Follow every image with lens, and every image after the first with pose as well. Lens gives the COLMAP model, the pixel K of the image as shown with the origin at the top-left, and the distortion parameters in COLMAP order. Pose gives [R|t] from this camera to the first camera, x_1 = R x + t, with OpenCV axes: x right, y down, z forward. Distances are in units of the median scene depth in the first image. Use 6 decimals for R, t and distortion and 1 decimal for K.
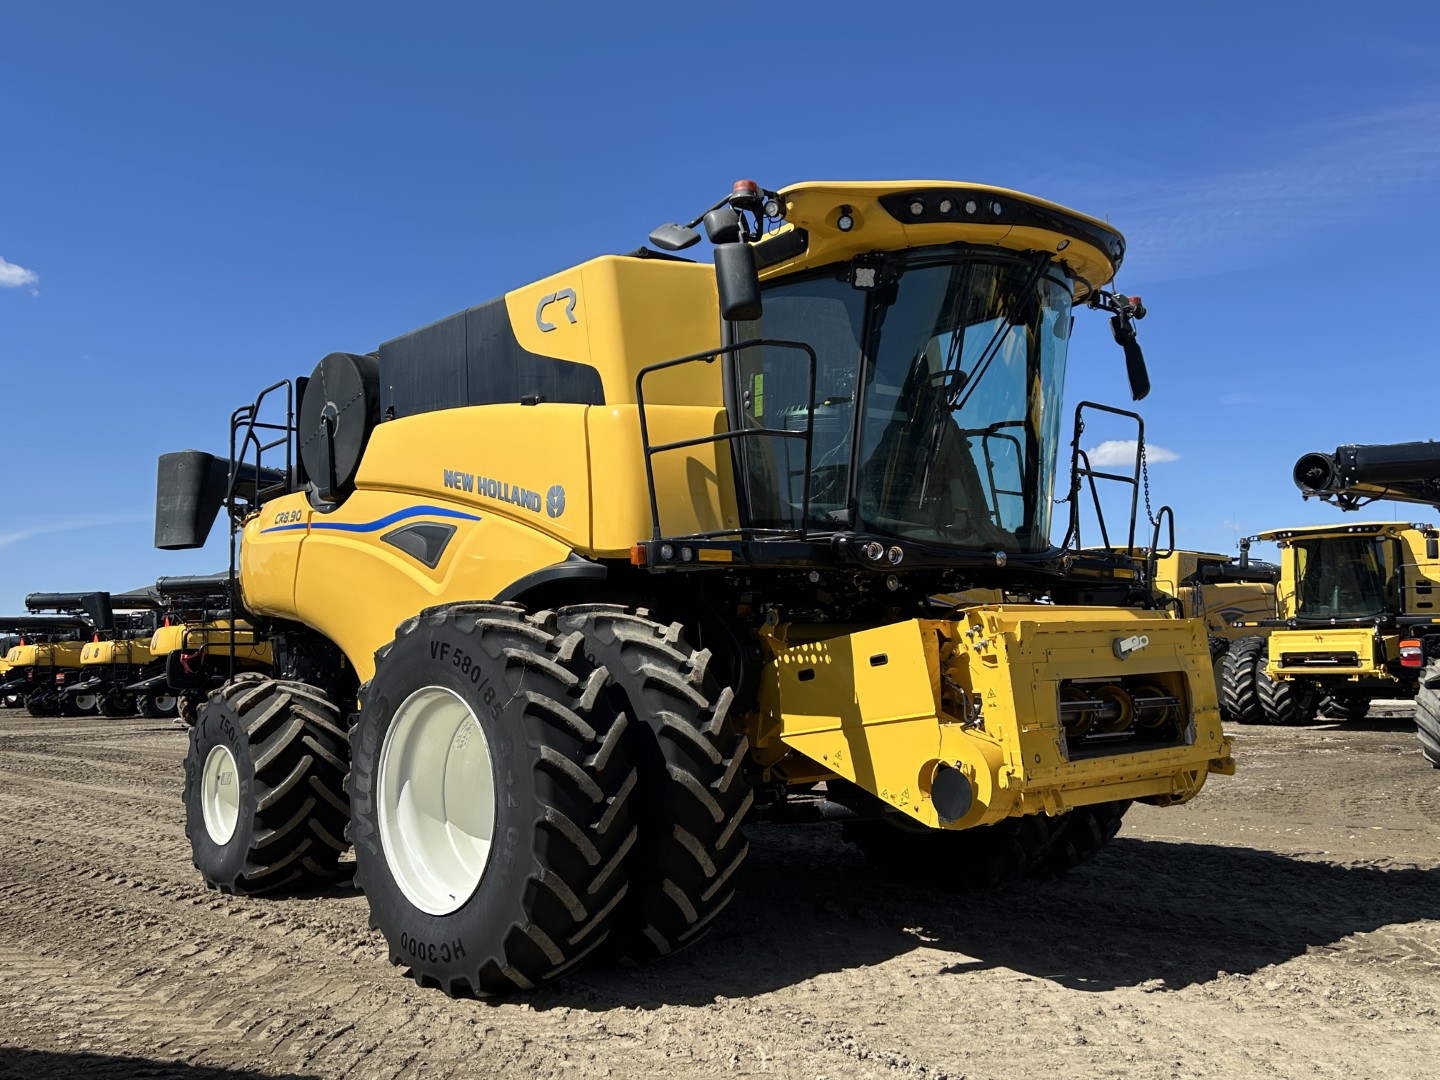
lens RADIAL K [[1353.6, 0, 720.0], [0, 1353.6, 540.0], [0, 0, 1]] dist [0.150561, -0.336422]
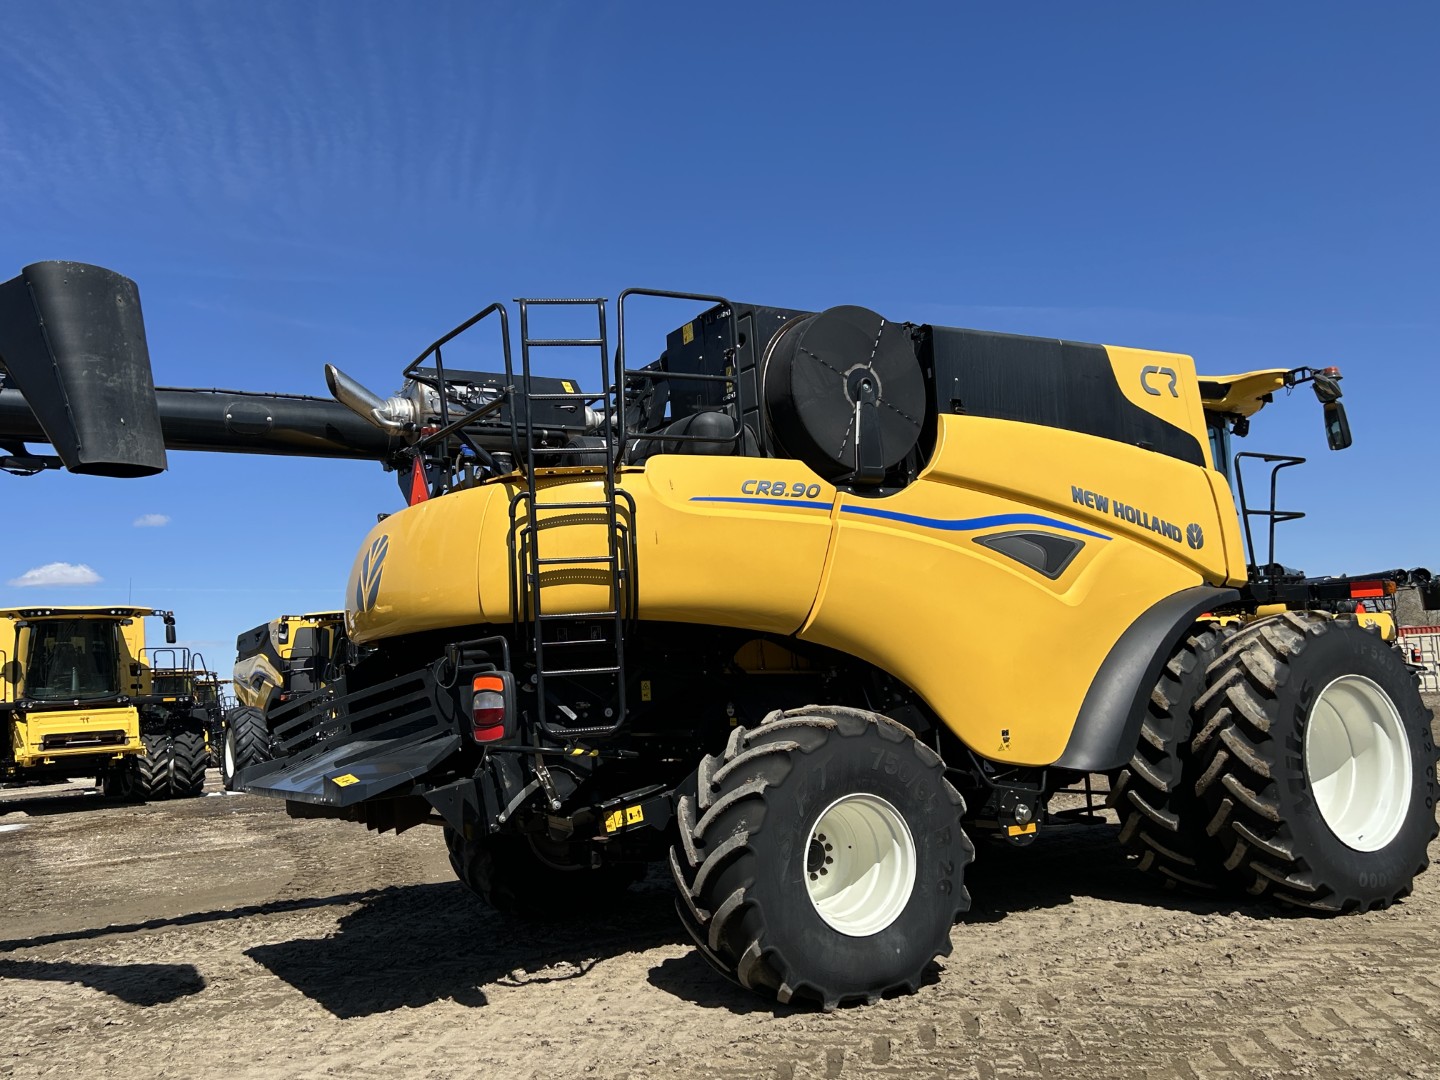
lens RADIAL K [[1266.5, 0, 720.0], [0, 1266.5, 540.0], [0, 0, 1]] dist [0.162912, -0.296088]
pose [[0.168102, 0.121567, 0.978245, -1.447115], [-0.030508, 0.992533, -0.118100, 0.136525], [-0.985297, -0.009992, 0.170555, 1.325779]]
